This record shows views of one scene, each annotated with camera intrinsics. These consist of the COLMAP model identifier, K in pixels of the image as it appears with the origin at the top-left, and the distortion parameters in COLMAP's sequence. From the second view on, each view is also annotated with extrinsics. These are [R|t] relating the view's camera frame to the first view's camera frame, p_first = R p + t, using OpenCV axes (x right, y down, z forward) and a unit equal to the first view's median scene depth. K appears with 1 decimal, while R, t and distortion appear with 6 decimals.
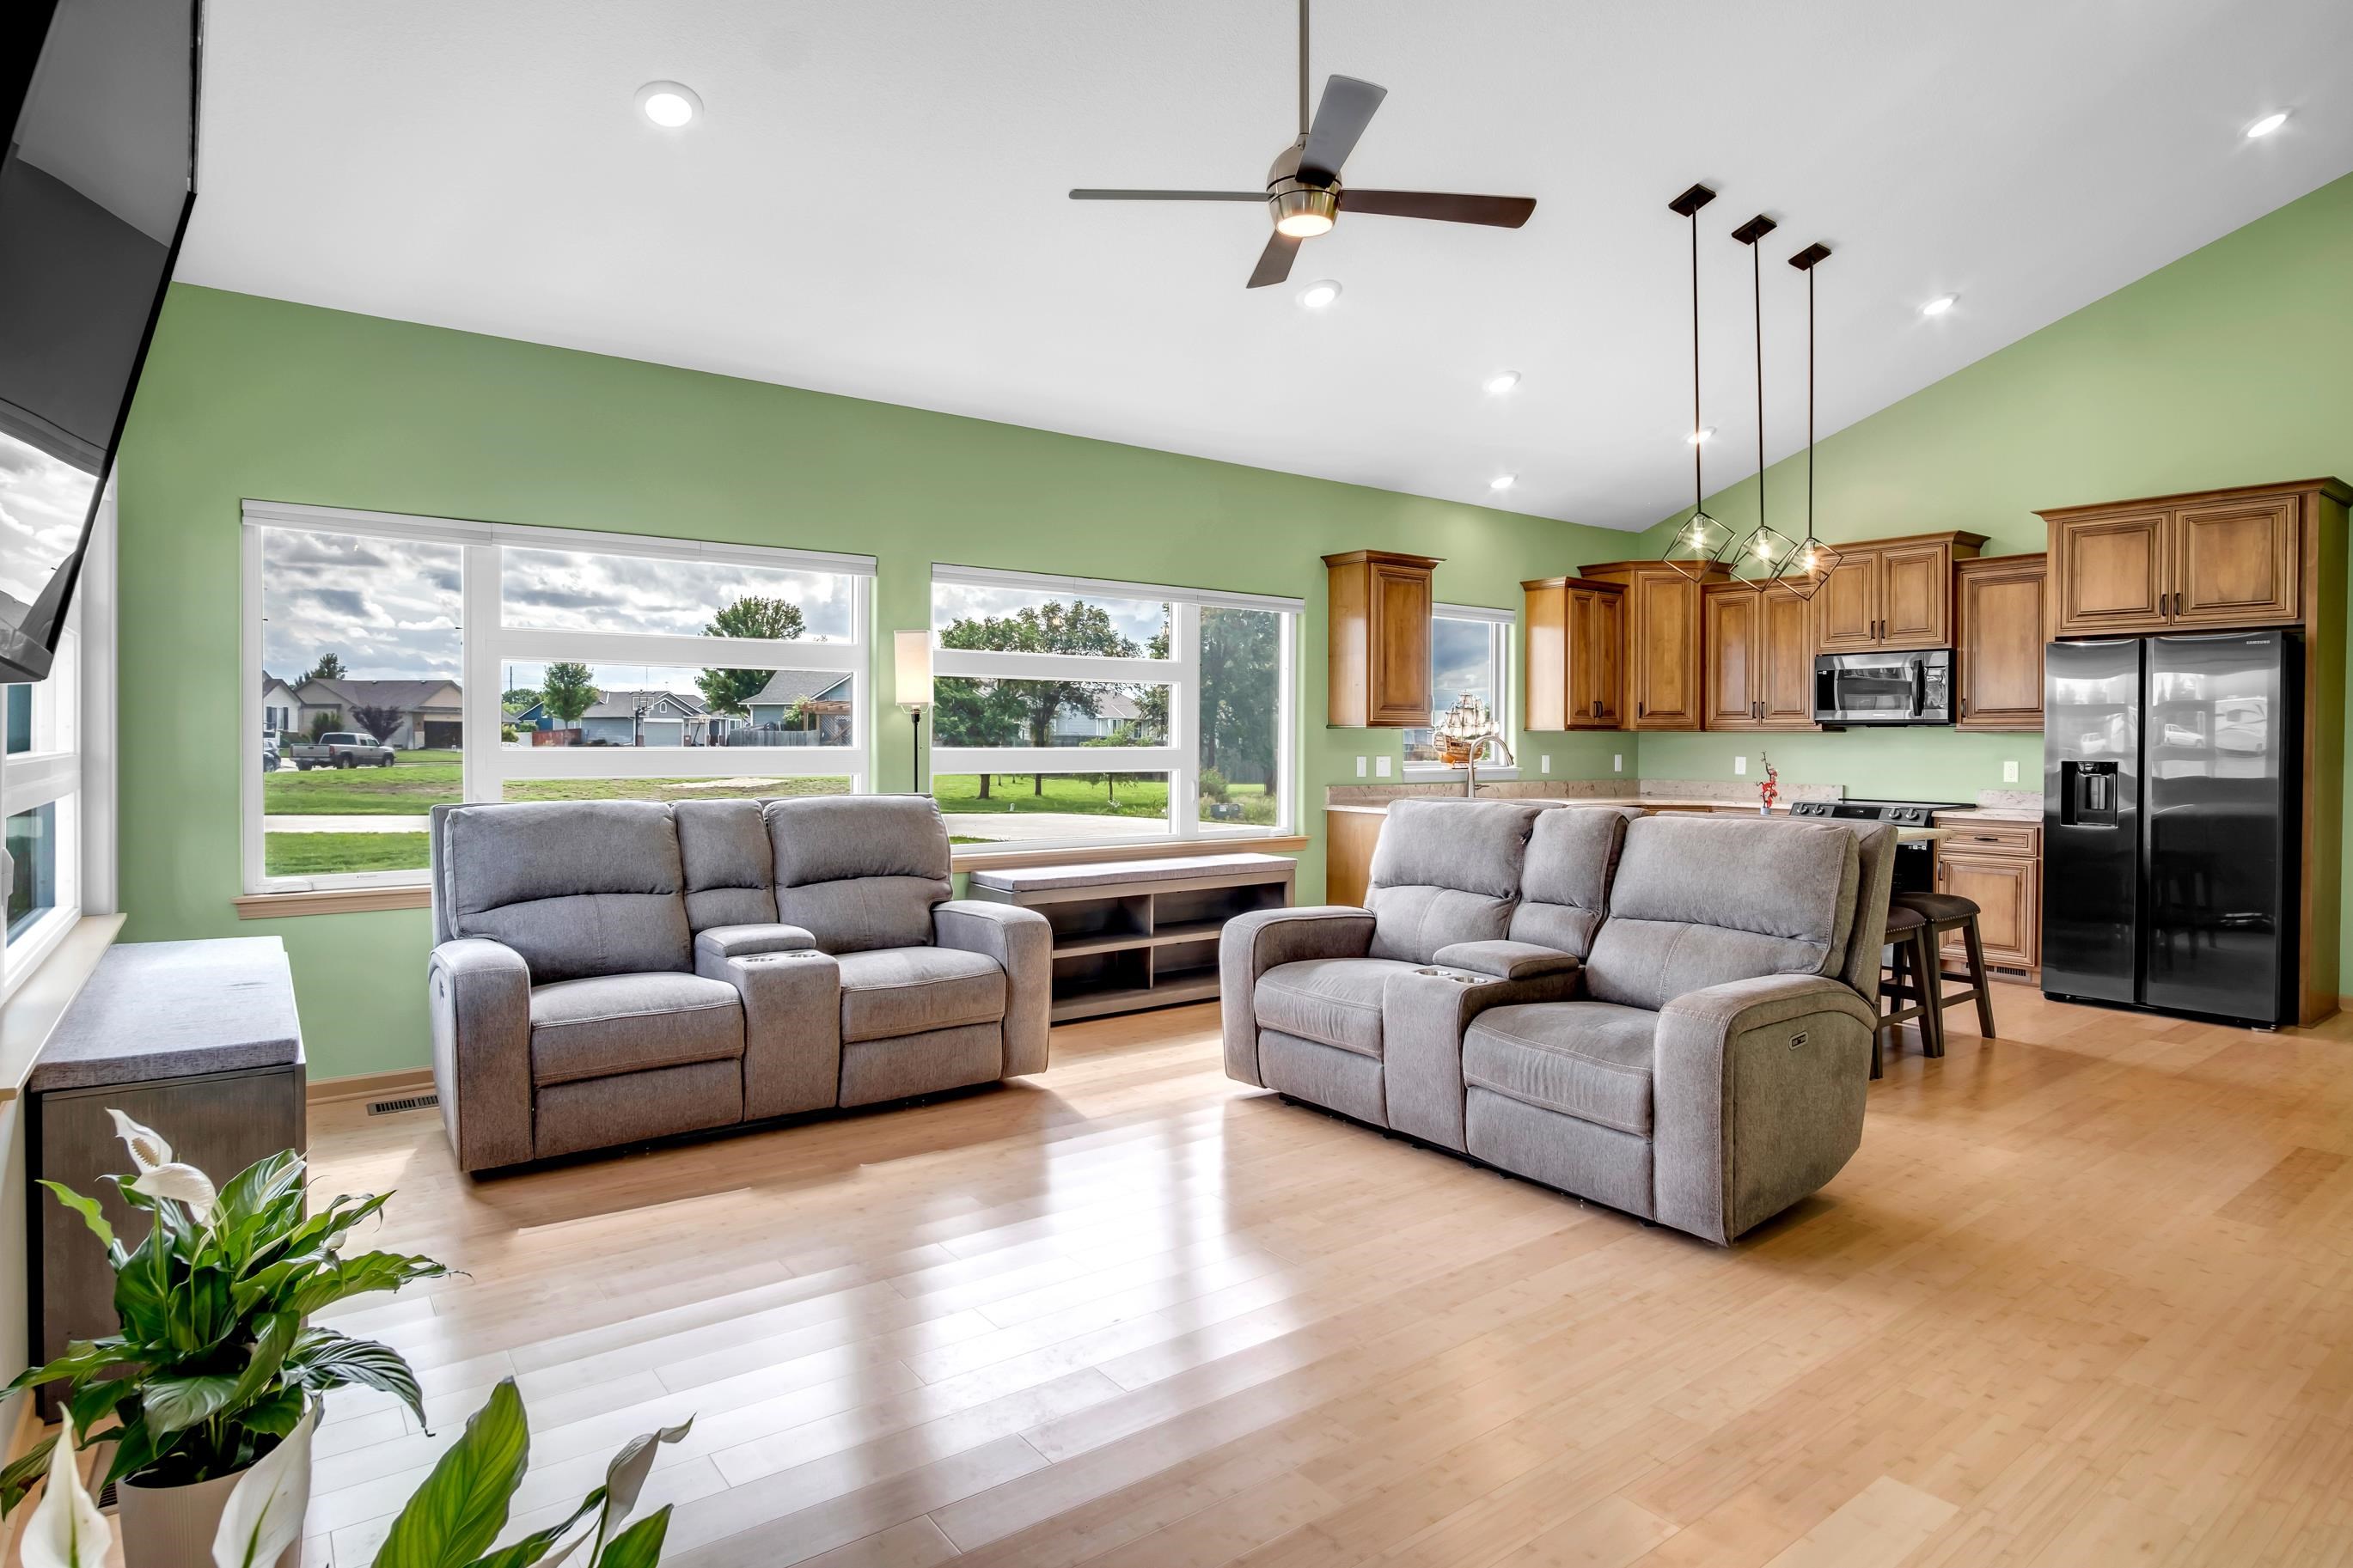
lens RADIAL K [[1276.0, 0, 1174.6], [0, 1276.0, 753.8], [0, 0, 1]] dist [-0.029143, 0.006482]
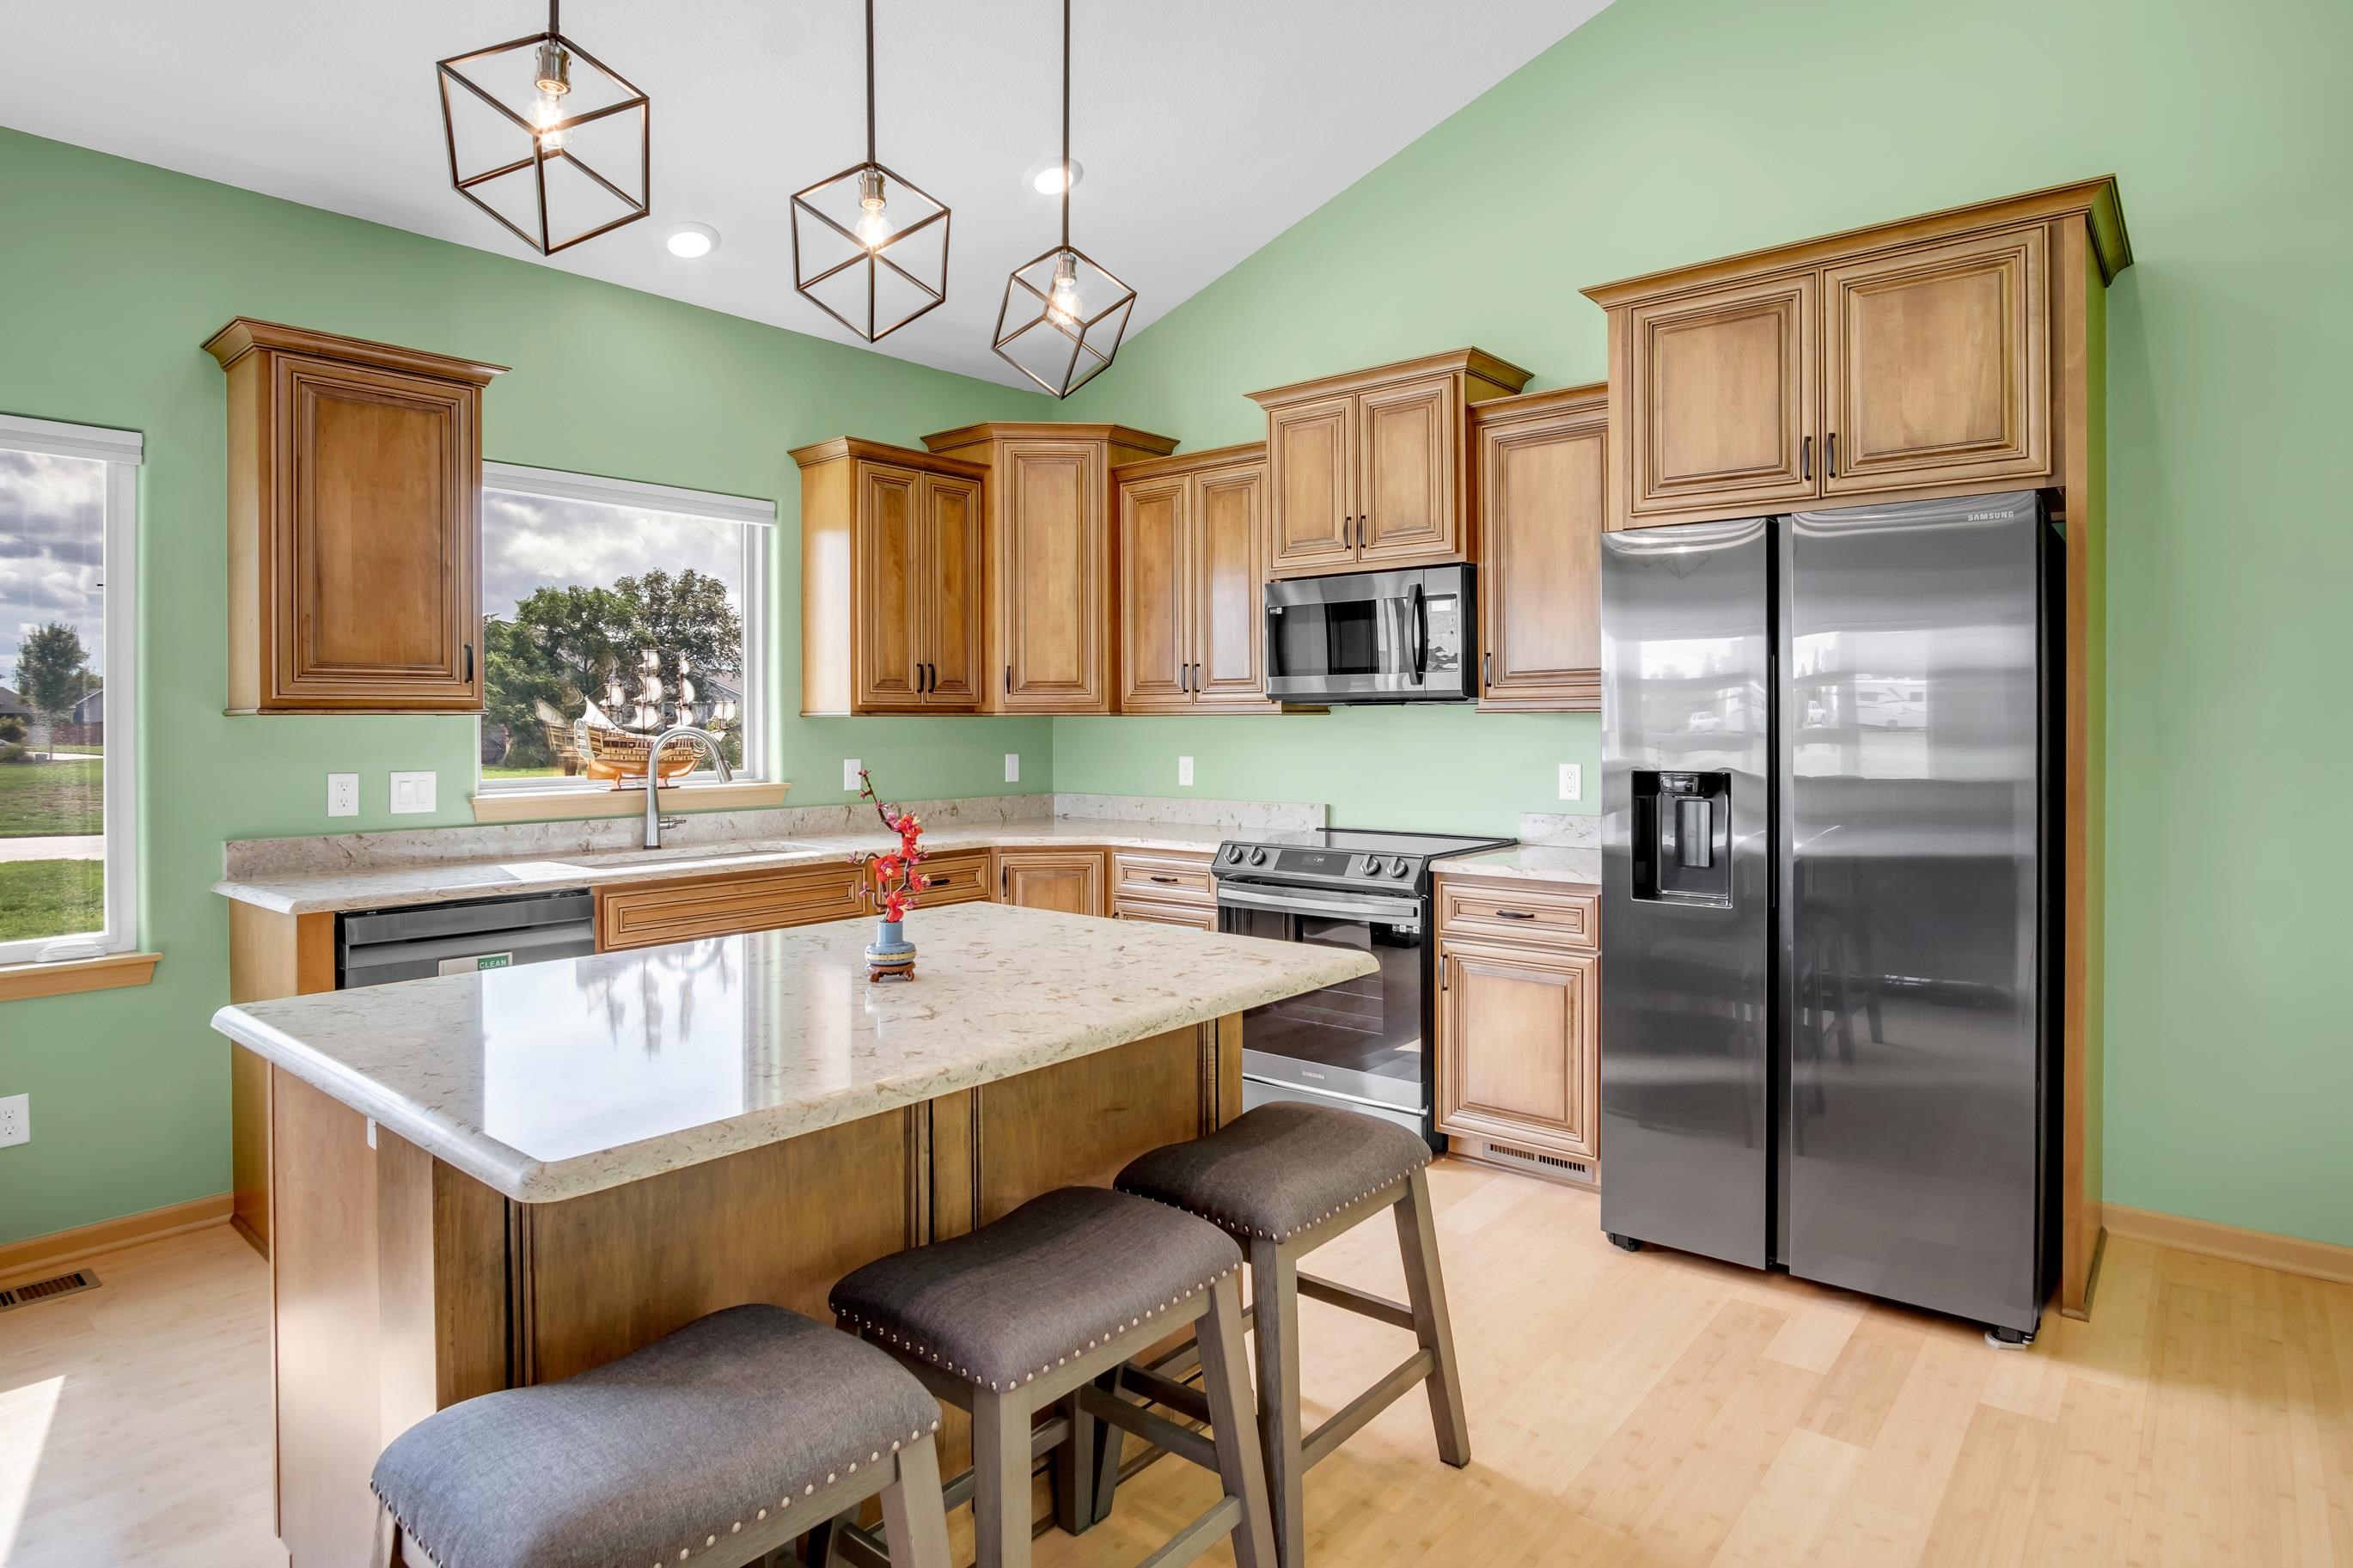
lens RADIAL K [[1276.0, 0, 1194.1], [0, 1276.0, 723.3], [0, 0, 1]] dist [-0.029143, 0.006482]
pose [[0.973832, -0.009292, 0.227077, 0.367007], [0.012048, 0.999870, -0.010751, -0.008031], [-0.226947, 0.013205, 0.973817, 0.478060]]
